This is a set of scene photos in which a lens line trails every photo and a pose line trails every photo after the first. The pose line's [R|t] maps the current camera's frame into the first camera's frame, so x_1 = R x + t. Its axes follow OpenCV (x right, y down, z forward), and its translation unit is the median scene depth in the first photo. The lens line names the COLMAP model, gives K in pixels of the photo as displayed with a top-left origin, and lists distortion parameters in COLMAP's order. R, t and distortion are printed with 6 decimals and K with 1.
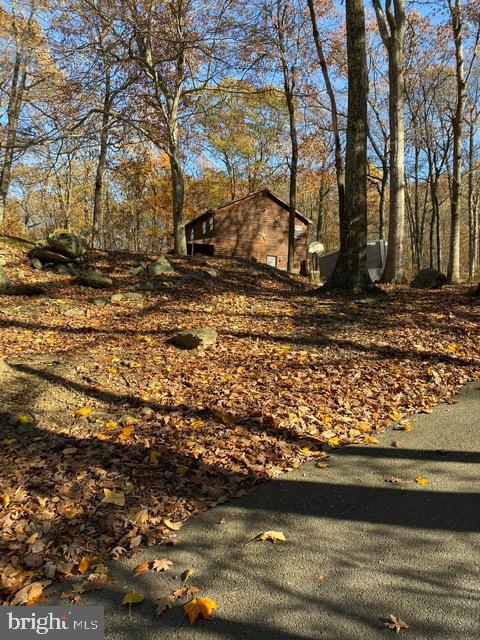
lens RADIAL K [[489.6, 0, 243.1], [0, 489.6, 323.6], [0, 0, 1]] dist [0.023483, 0.009785]
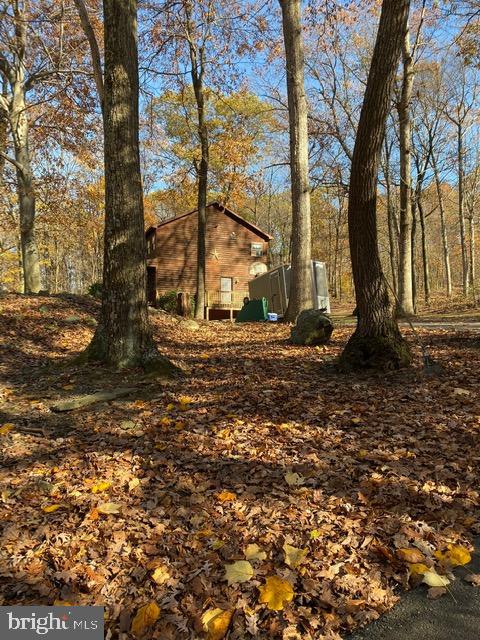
lens RADIAL K [[489.6, 0, 238.7], [0, 489.6, 320.8], [0, 0, 1]] dist [0.023483, 0.009785]
pose [[0.998922, -0.023525, -0.040012, 0.116578], [0.022061, 0.999085, -0.036647, -0.028326], [0.040837, 0.035725, 0.998527, 0.132760]]
